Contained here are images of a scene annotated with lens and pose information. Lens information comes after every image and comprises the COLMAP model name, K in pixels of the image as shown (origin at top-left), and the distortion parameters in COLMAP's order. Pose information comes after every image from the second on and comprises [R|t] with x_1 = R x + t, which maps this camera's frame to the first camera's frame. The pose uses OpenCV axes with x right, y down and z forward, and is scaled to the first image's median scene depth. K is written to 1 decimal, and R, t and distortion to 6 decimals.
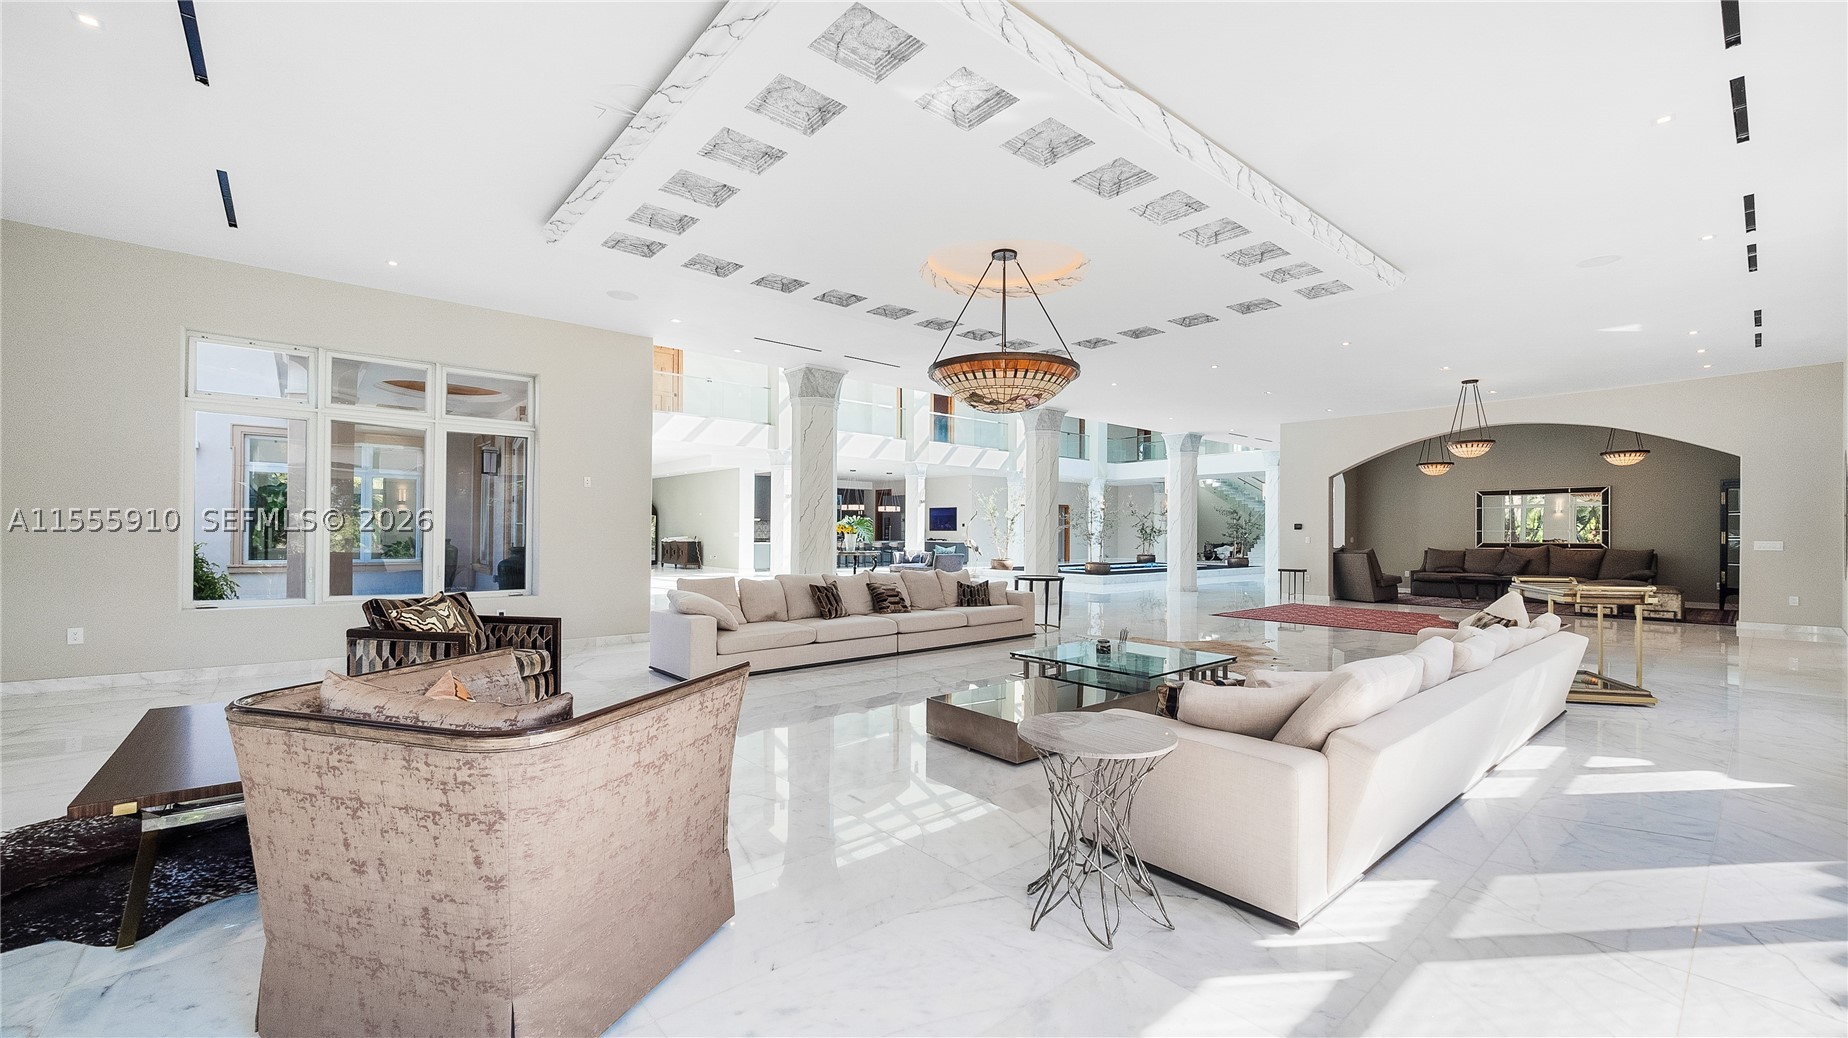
lens RADIAL K [[740.7, 0, 950.3], [0, 740.7, 529.3], [0, 0, 1]] dist [-0.009271, -0.000614]
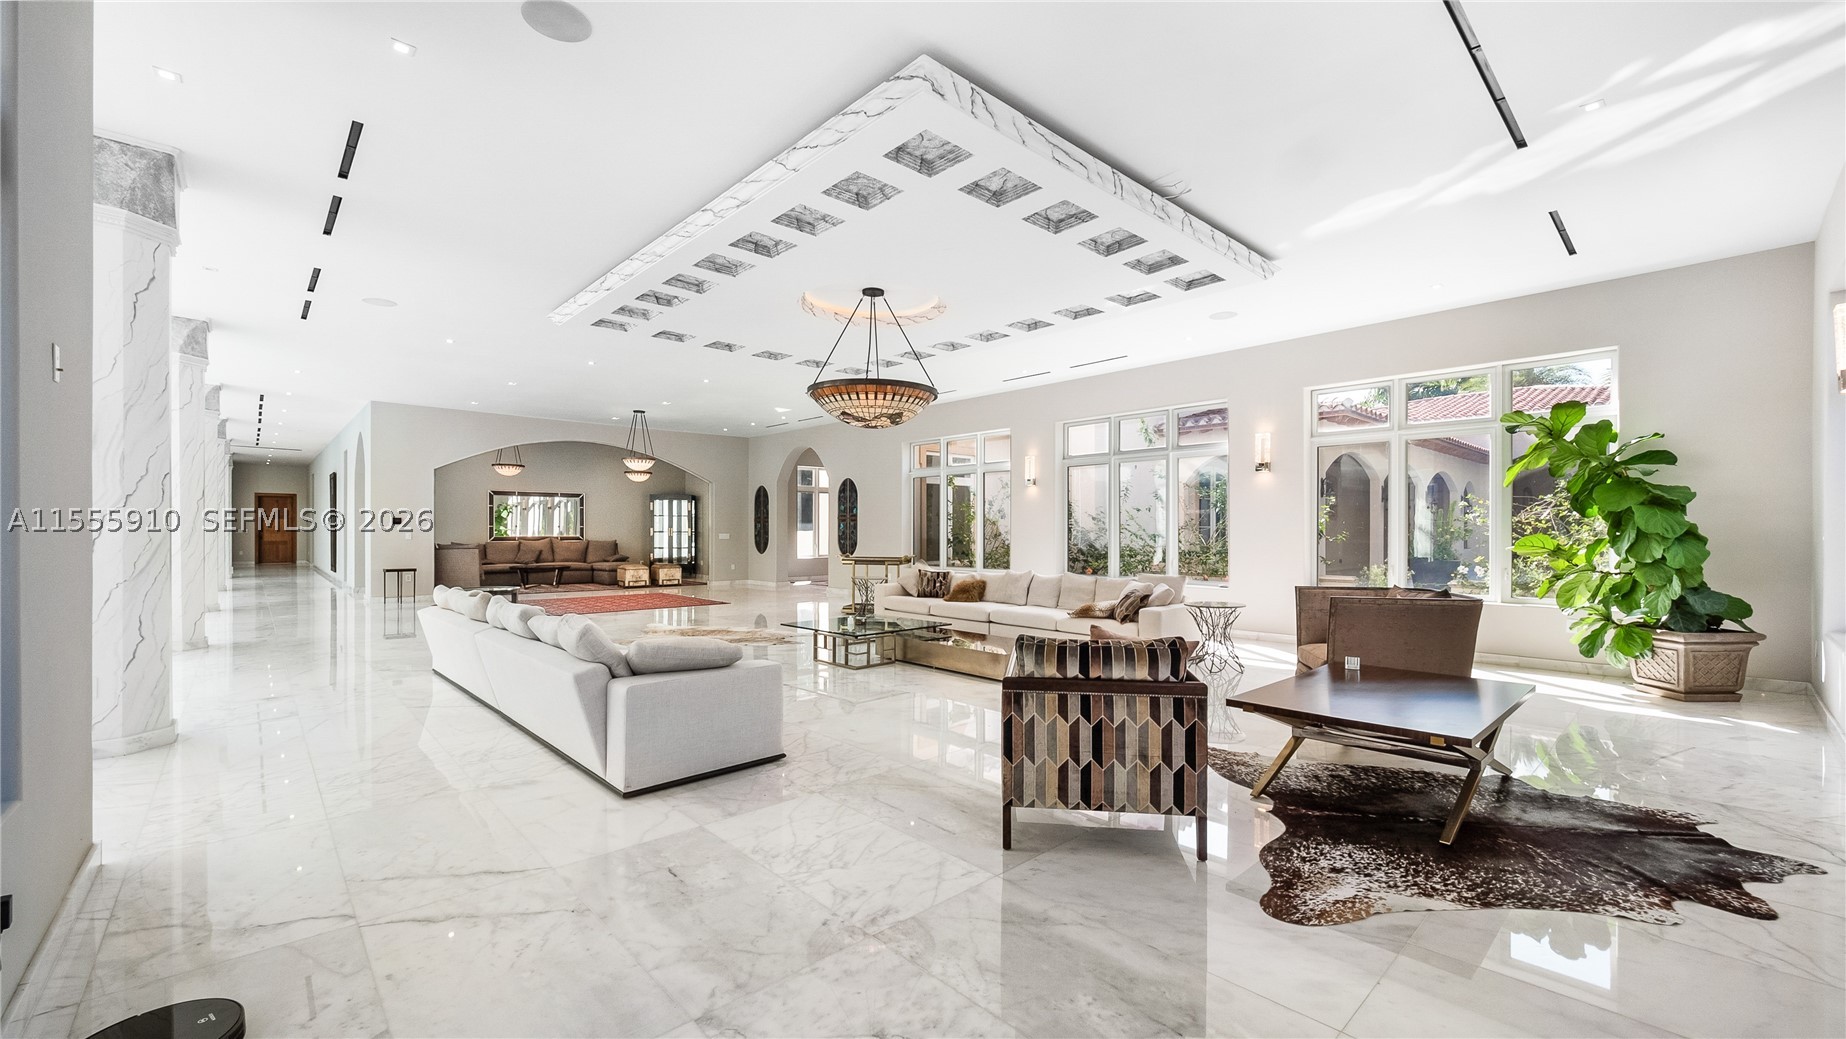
lens RADIAL K [[739.9, 0, 942.2], [0, 739.9, 528.0], [0, 0, 1]] dist [-0.009271, -0.000614]
pose [[-0.034509, -0.000703, 0.999404, -0.465214], [-0.006868, 0.999976, 0.000466, -0.000850], [-0.999381, -0.006848, -0.034513, 0.395966]]
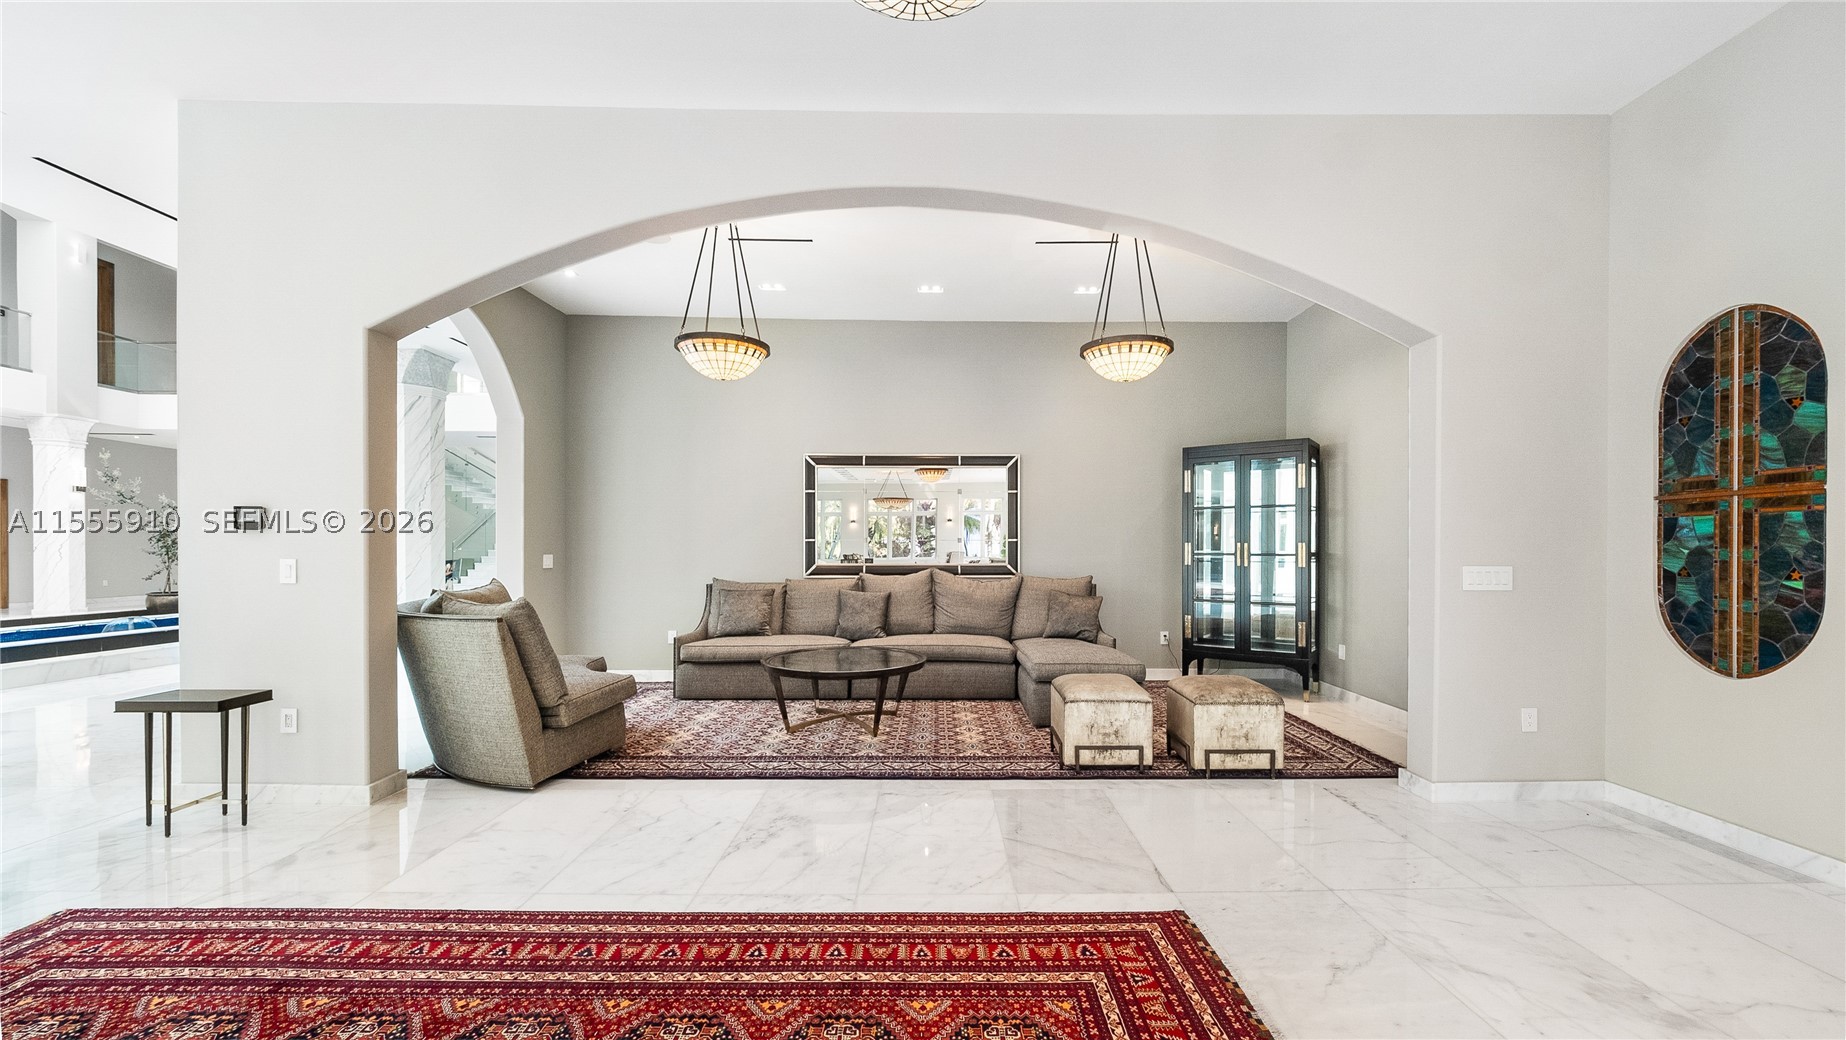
lens RADIAL K [[739.9, 0, 928.1], [0, 739.9, 535.7], [0, 0, 1]] dist [-0.009271, -0.000614]
pose [[0.666604, 0.008831, 0.745360, 0.459855], [-0.004291, 0.999959, -0.008010, 0.003145], [-0.745400, 0.002141, 0.666614, 0.694785]]
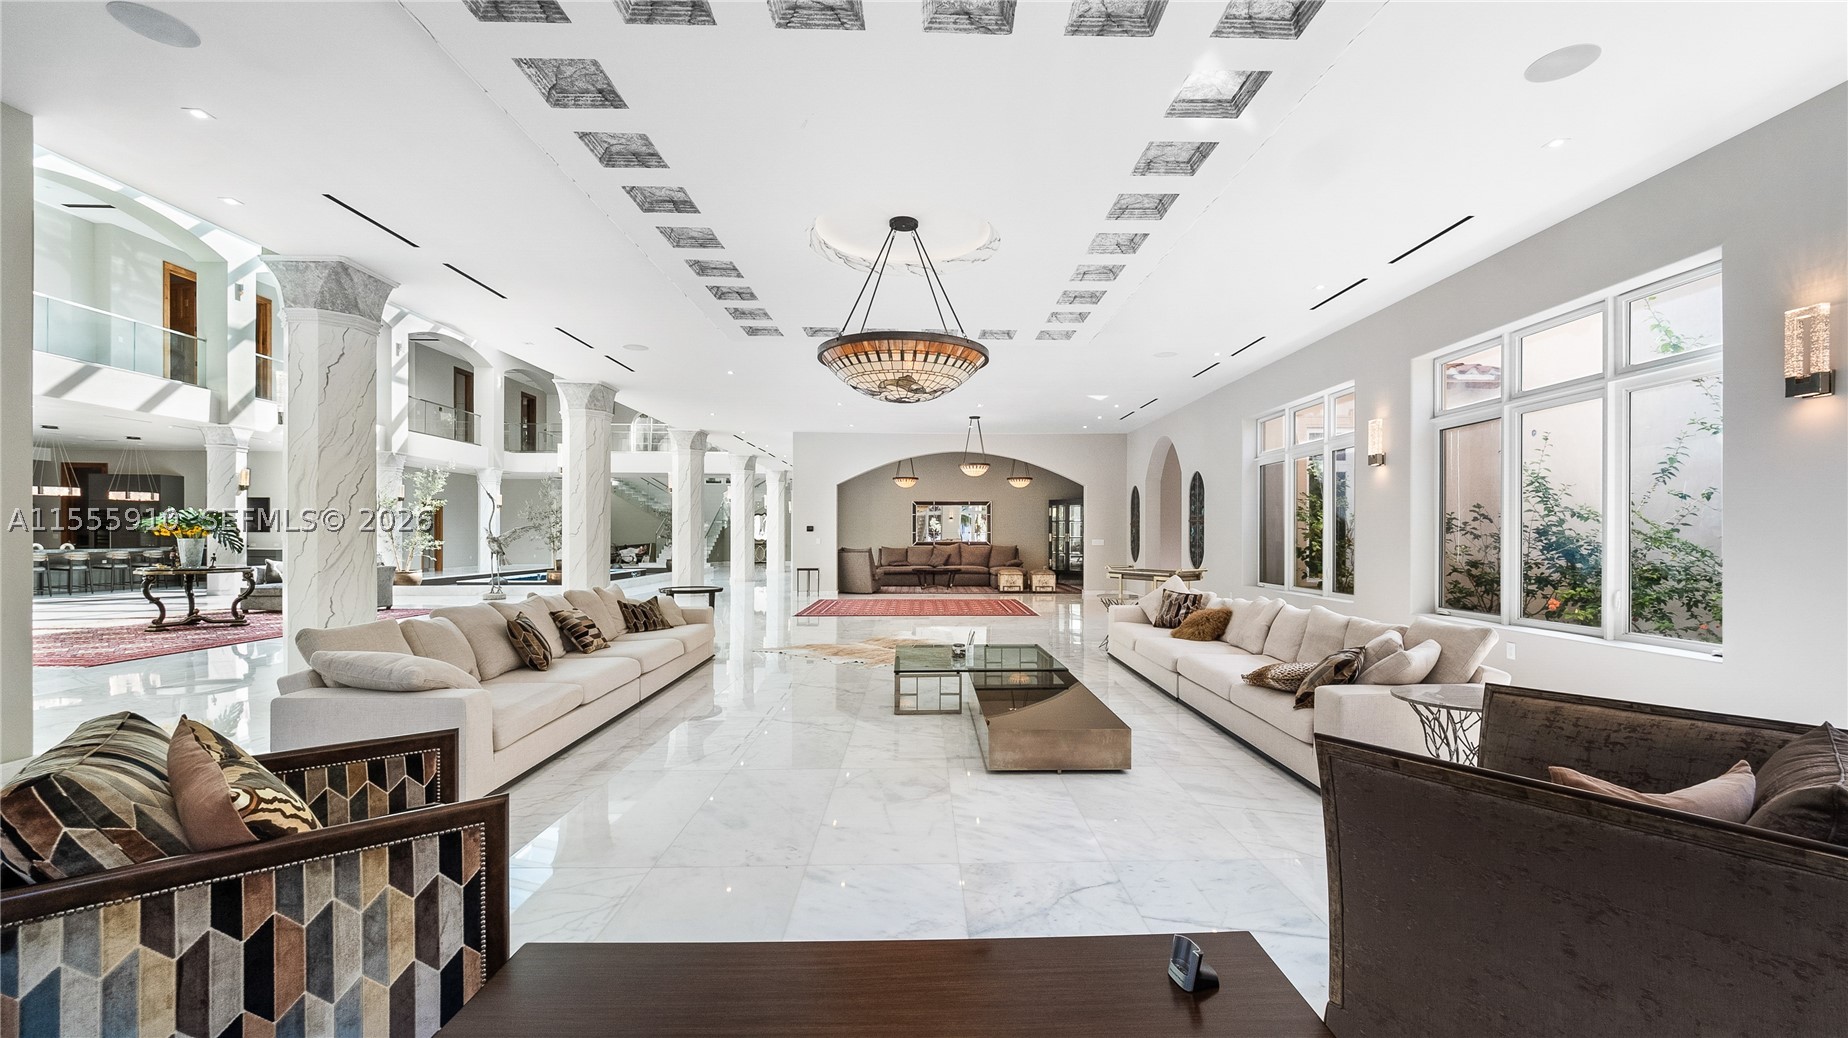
lens RADIAL K [[740.7, 0, 945.2], [0, 740.7, 538.7], [0, 0, 1]] dist [-0.009271, -0.000614]
pose [[0.635842, -0.007980, 0.771778, -0.247510], [-0.001014, 0.999937, 0.011175, -0.001630], [-0.771819, -0.007888, 0.635794, 0.168327]]
